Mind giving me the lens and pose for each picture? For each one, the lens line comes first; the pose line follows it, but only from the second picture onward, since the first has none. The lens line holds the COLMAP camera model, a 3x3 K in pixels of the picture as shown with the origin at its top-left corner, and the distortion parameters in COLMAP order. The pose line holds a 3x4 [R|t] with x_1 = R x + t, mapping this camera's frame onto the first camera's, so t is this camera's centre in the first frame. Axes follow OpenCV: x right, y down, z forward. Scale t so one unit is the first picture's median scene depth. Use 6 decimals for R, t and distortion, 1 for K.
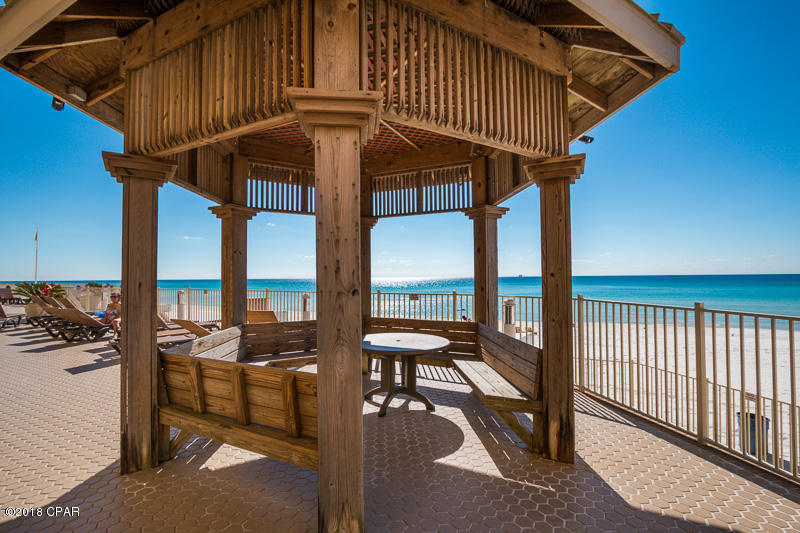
lens RADIAL K [[346.7, 0, 400.0], [0, 346.7, 266.5], [0, 0, 1]] dist [-0.000529, -0.000009]
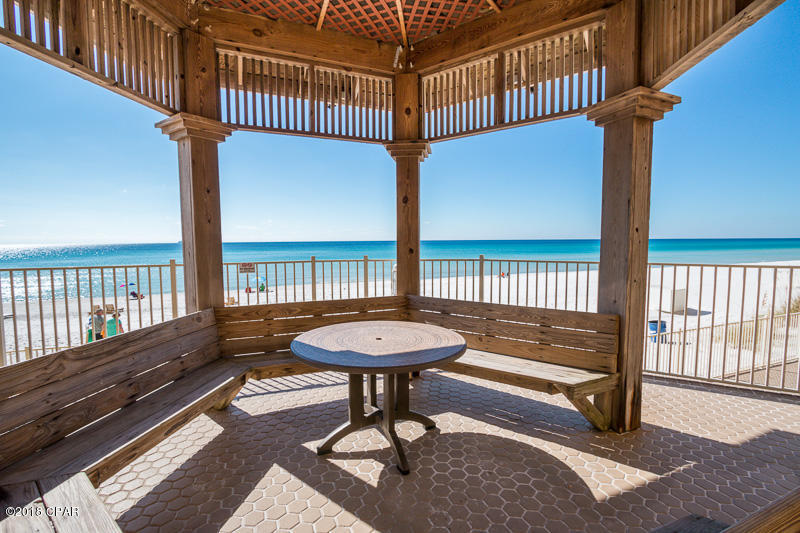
lens RADIAL K [[357.1, 0, 400.0], [0, 357.1, 261.9], [0, 0, 1]] dist [0.001614, 0.000351]
pose [[0.669551, -0.061875, 0.740184, -0.360246], [-0.015732, 0.995119, 0.097417, 0.010955], [-0.742599, -0.076870, 0.665310, 0.464248]]
